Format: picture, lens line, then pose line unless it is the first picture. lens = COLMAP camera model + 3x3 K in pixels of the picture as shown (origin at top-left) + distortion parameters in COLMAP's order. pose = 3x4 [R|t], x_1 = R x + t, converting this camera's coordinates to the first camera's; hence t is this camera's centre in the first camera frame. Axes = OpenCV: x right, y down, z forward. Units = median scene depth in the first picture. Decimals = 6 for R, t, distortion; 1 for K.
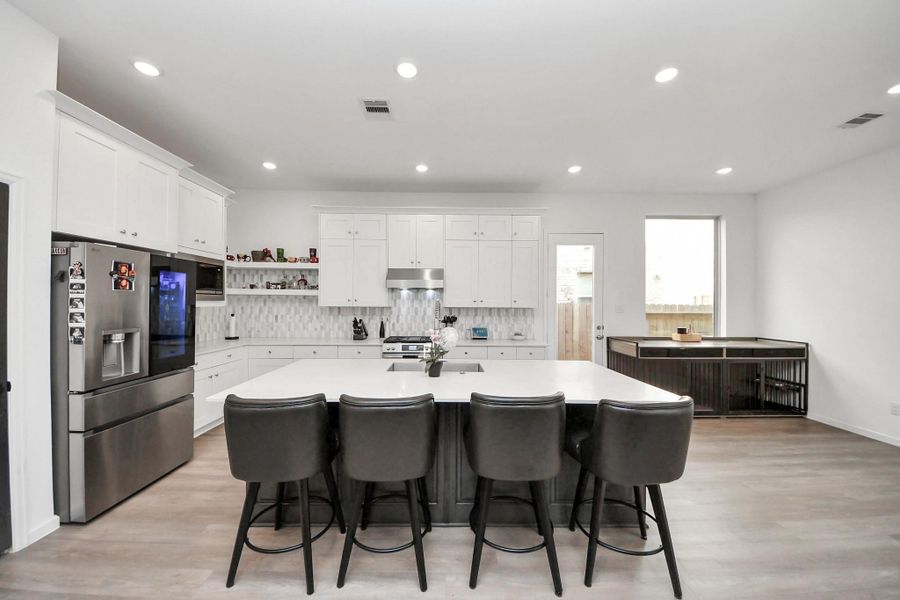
lens RADIAL K [[318.2, 0, 445.1], [0, 318.2, 301.8], [0, 0, 1]] dist [0.032581, -0.017008]
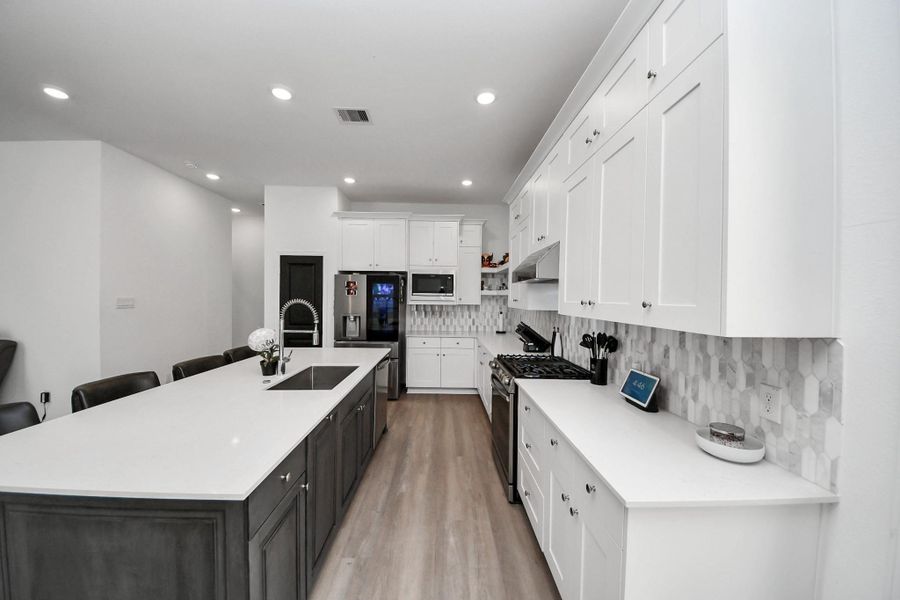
lens RADIAL K [[318.2, 0, 445.1], [0, 318.2, 301.8], [0, 0, 1]] dist [0.032581, -0.017008]
pose [[0.002135, 0.007528, -0.999969, 0.495740], [-0.007625, 0.999943, 0.007511, -0.006415], [0.999969, 0.007609, 0.002192, 0.771971]]
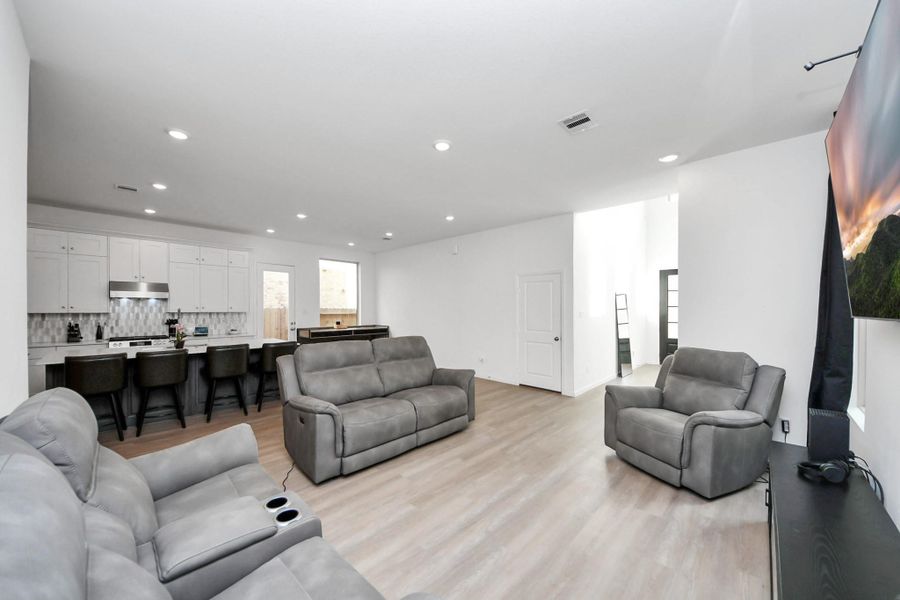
lens RADIAL K [[320.9, 0, 449.2], [0, 320.9, 310.7], [0, 0, 1]] dist [0.000093, -0.009271]
pose [[0.697791, -0.011526, 0.716209, -0.134246], [-0.002597, 0.999823, 0.018620, -0.017171], [-0.716297, -0.014853, 0.697638, -0.735574]]
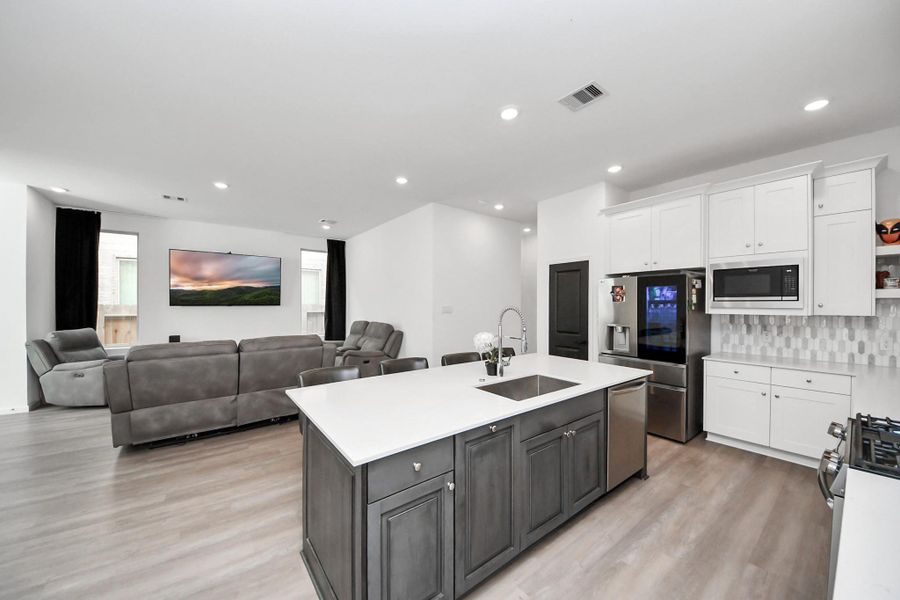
lens RADIAL K [[320.9, 0, 444.6], [0, 320.9, 305.4], [0, 0, 1]] dist [0.018953, -0.013792]
pose [[-0.801980, -0.005047, -0.597329, 0.385469], [-0.004159, 0.999987, -0.002866, -0.003536], [0.597336, 0.000186, -0.801991, 0.892362]]
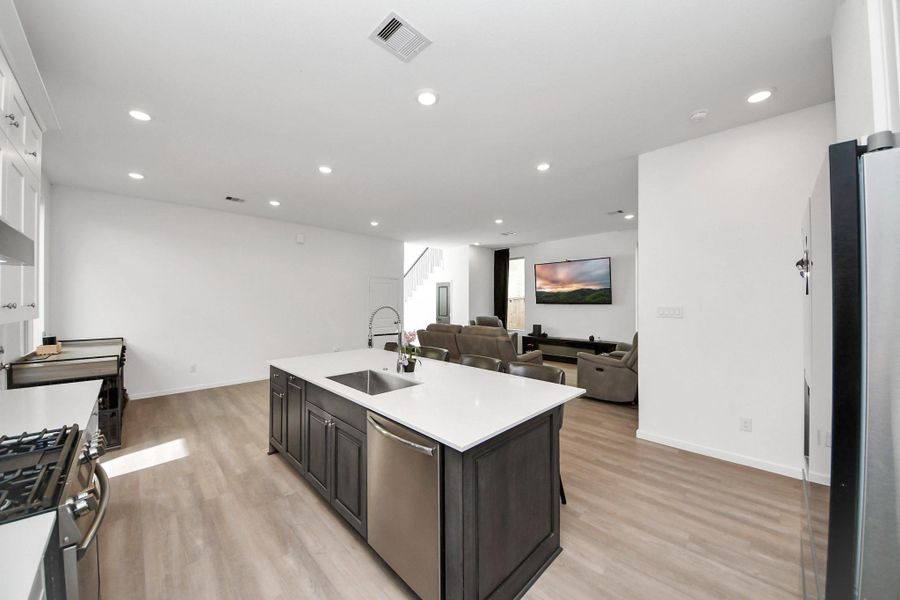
lens RADIAL K [[318.2, 0, 445.1], [0, 318.2, 301.8], [0, 0, 1]] dist [0.032581, -0.017008]
pose [[-0.692970, -0.005781, 0.720944, -0.472777], [-0.006957, 0.999975, 0.001331, -0.011331], [-0.720933, -0.004093, -0.692992, 0.846177]]
